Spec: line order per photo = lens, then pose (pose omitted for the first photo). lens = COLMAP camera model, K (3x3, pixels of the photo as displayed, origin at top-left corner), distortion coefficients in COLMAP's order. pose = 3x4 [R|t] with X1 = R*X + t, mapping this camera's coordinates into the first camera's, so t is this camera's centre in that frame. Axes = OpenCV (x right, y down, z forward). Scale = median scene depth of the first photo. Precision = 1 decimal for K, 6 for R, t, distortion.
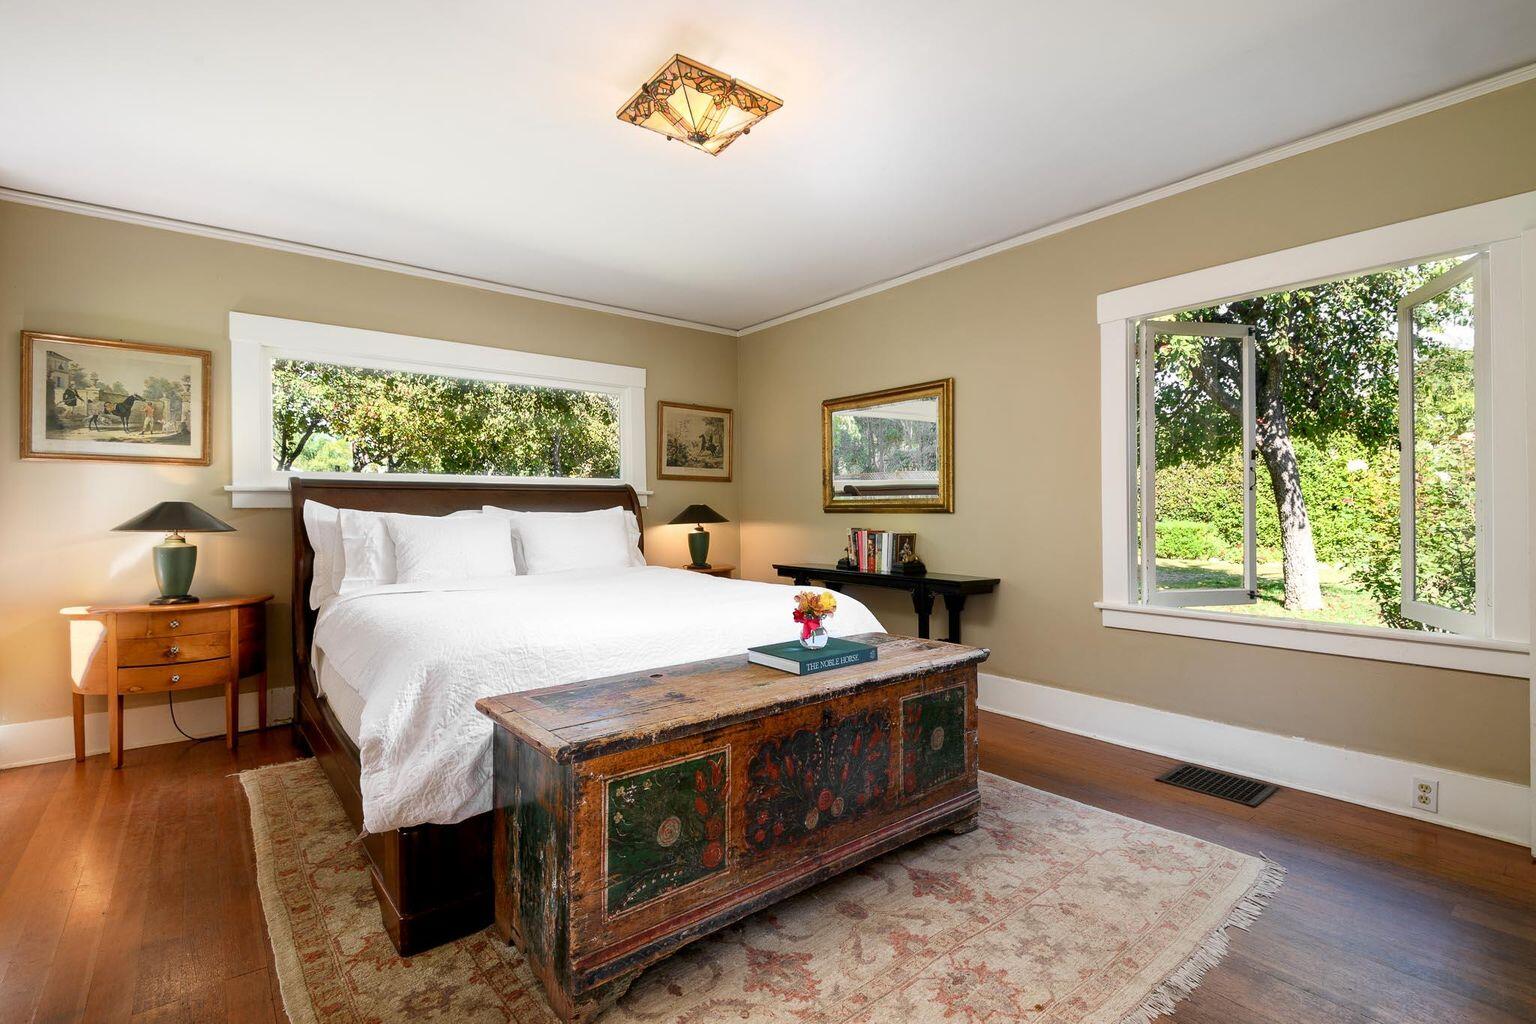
lens RADIAL K [[702.7, 0, 768.5], [0, 702.7, 510.8], [0, 0, 1]] dist [0.002716, -0.000564]
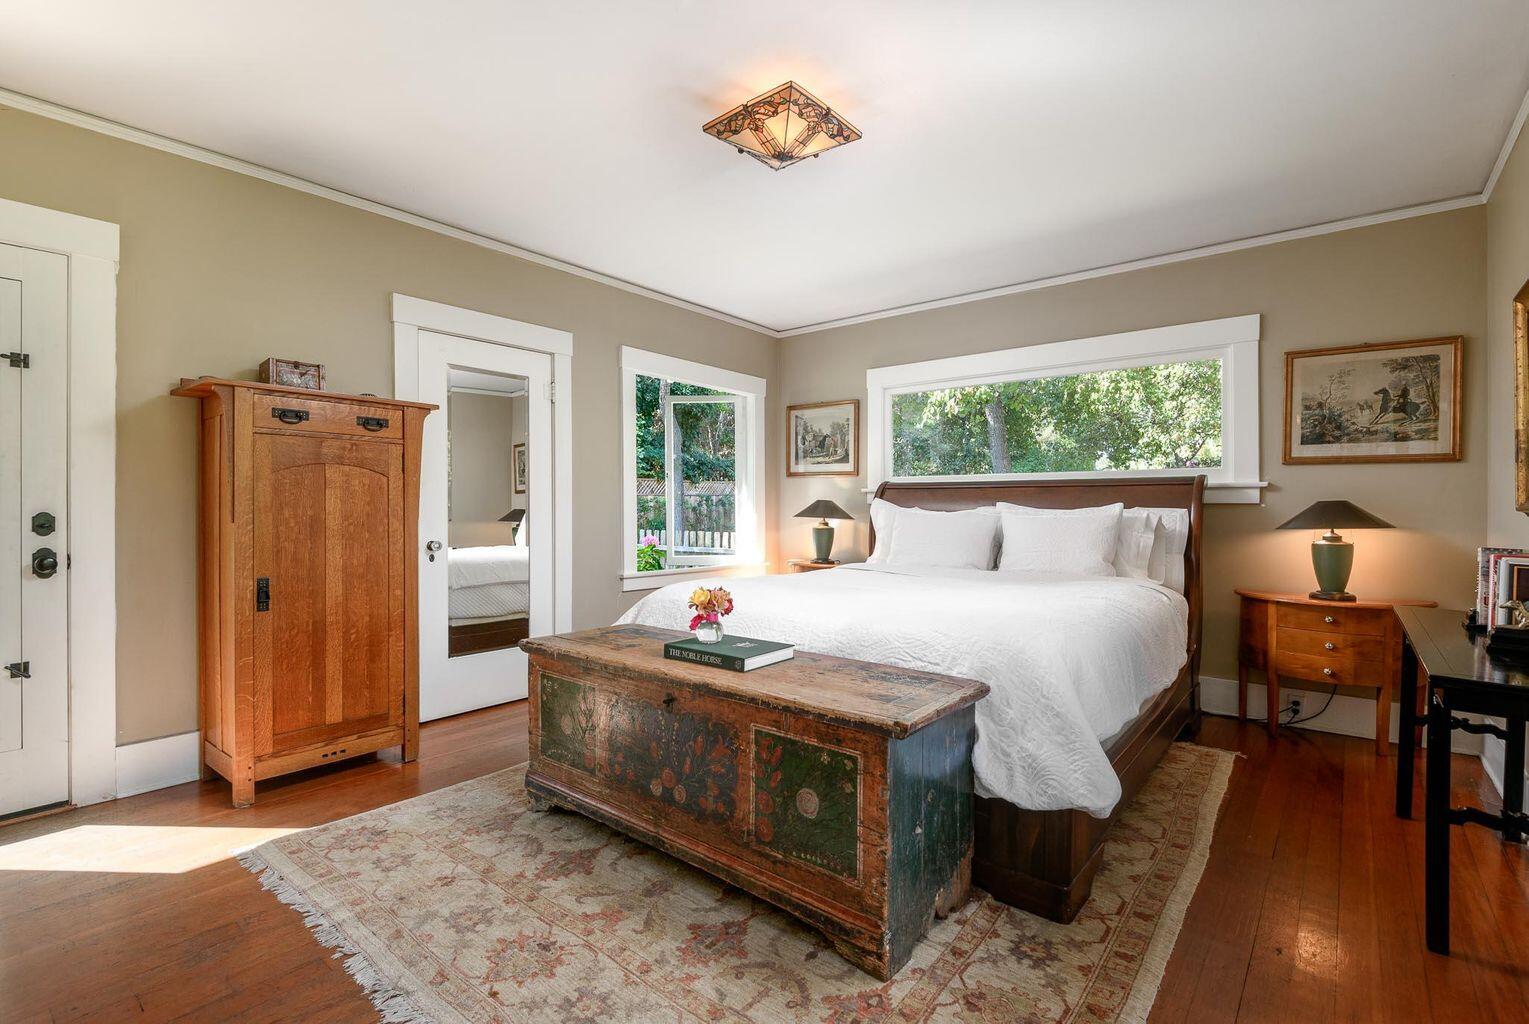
lens RADIAL K [[699.5, 0, 764.8], [0, 699.5, 509.7], [0, 0, 1]] dist [0.002716, -0.000564]
pose [[0.198853, 0.009283, -0.979985, 0.670078], [-0.006955, 0.999943, 0.008060, -0.002612], [0.980005, 0.005213, 0.198907, 0.545705]]
